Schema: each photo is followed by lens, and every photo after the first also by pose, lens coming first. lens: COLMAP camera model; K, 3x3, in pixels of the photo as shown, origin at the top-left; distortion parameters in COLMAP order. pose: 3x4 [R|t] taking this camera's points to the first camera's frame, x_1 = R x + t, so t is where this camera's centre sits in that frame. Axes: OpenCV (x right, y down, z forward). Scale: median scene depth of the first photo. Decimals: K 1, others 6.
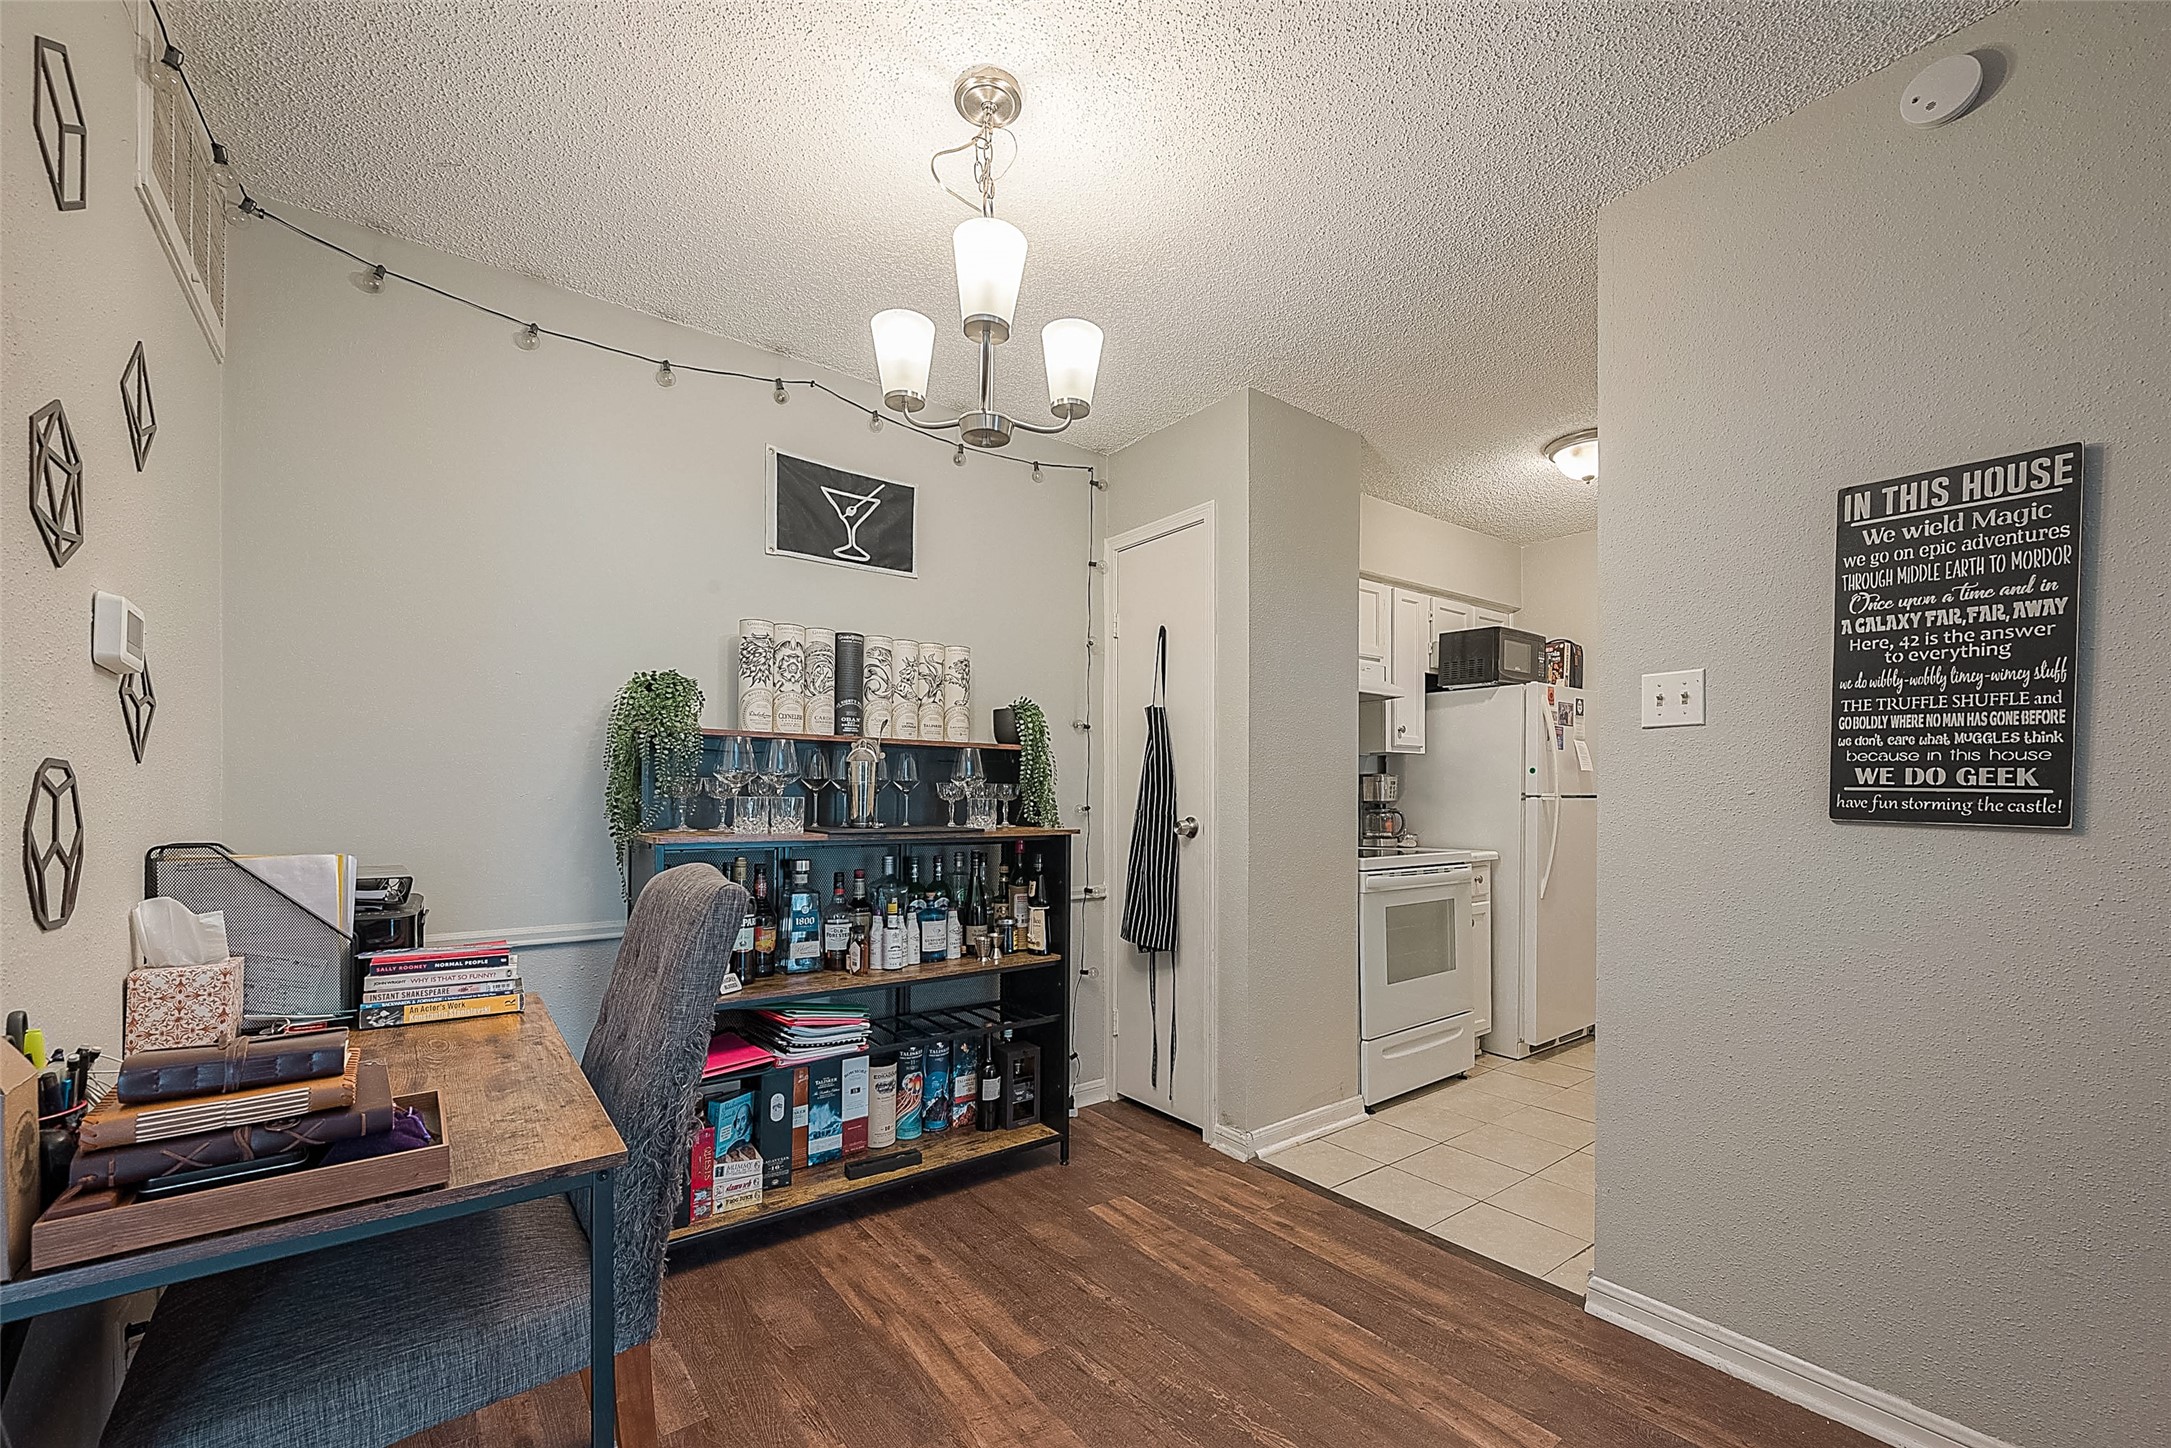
lens RADIAL K [[870.0, 0, 1044.9], [0, 870.0, 792.4], [0, 0, 1]] dist [-0.009876, 0.003312]
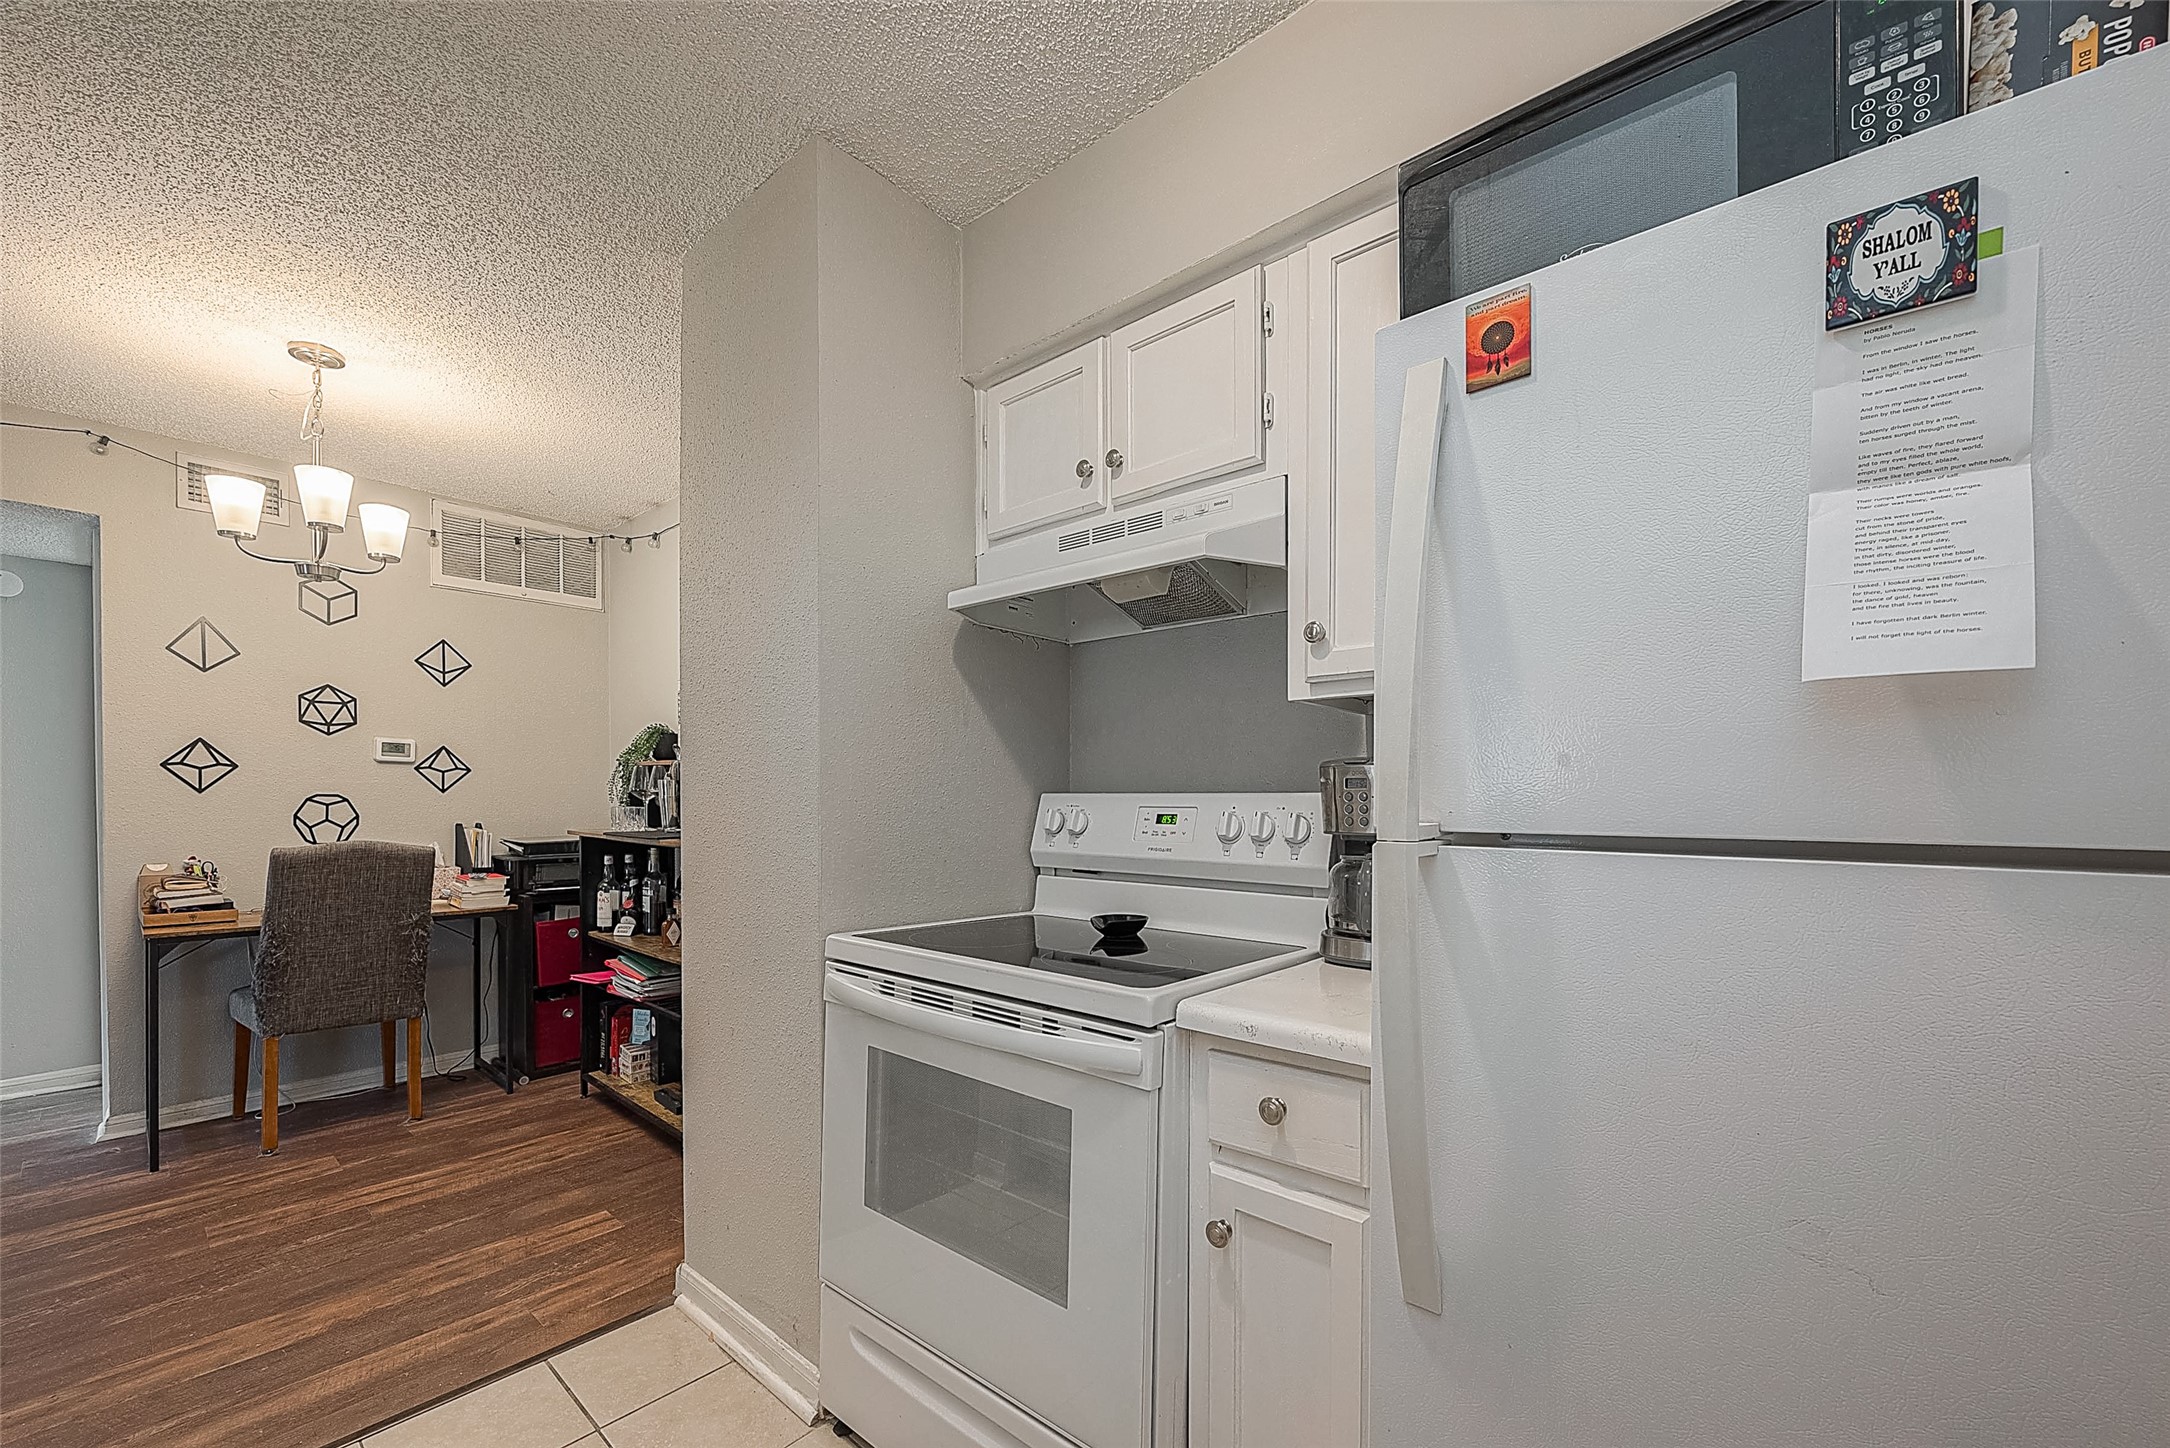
lens RADIAL K [[869.6, 0, 1157.2], [0, 869.6, 803.8], [0, 0, 1]] dist [-0.009876, 0.003312]
pose [[0.251461, 0.007440, -0.967839, 1.073864], [0.001654, 0.999966, 0.008116, -0.008275], [0.967866, -0.003642, 0.251440, 1.231090]]
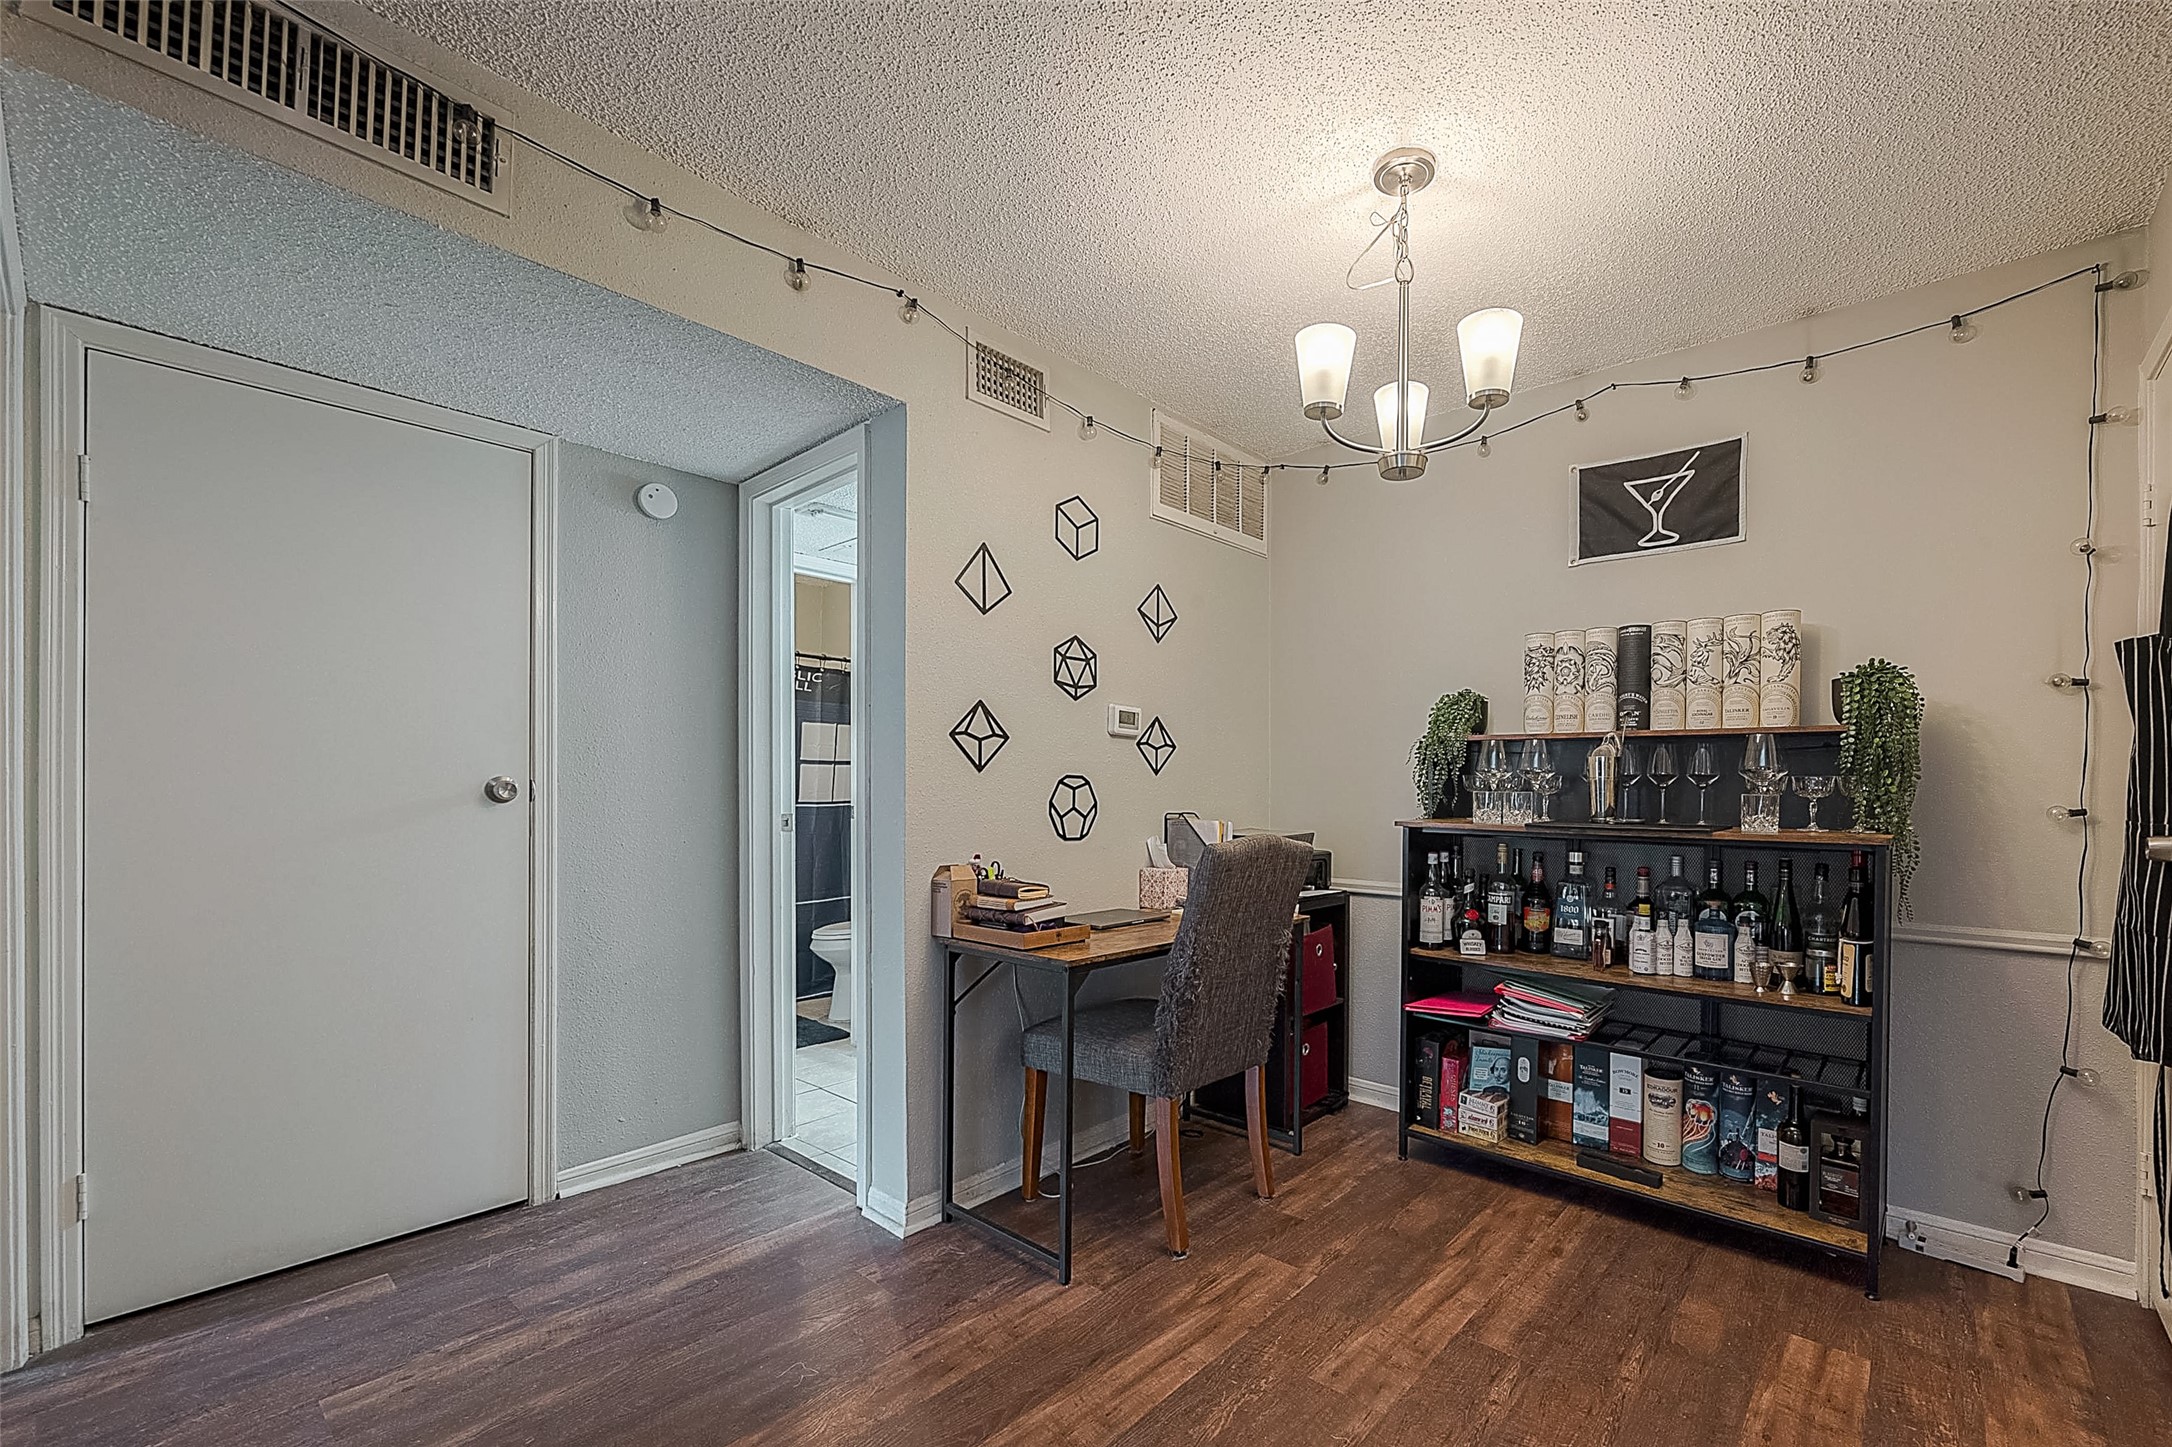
lens RADIAL K [[870.4, 0, 1260.6], [0, 870.4, 796.0], [0, 0, 1]] dist [-0.009876, 0.003312]
pose [[0.284484, 0.003267, -0.958675, 0.571405], [-0.001593, 0.999994, 0.002935, 0.006597], [0.958679, 0.000692, 0.284488, 0.305257]]
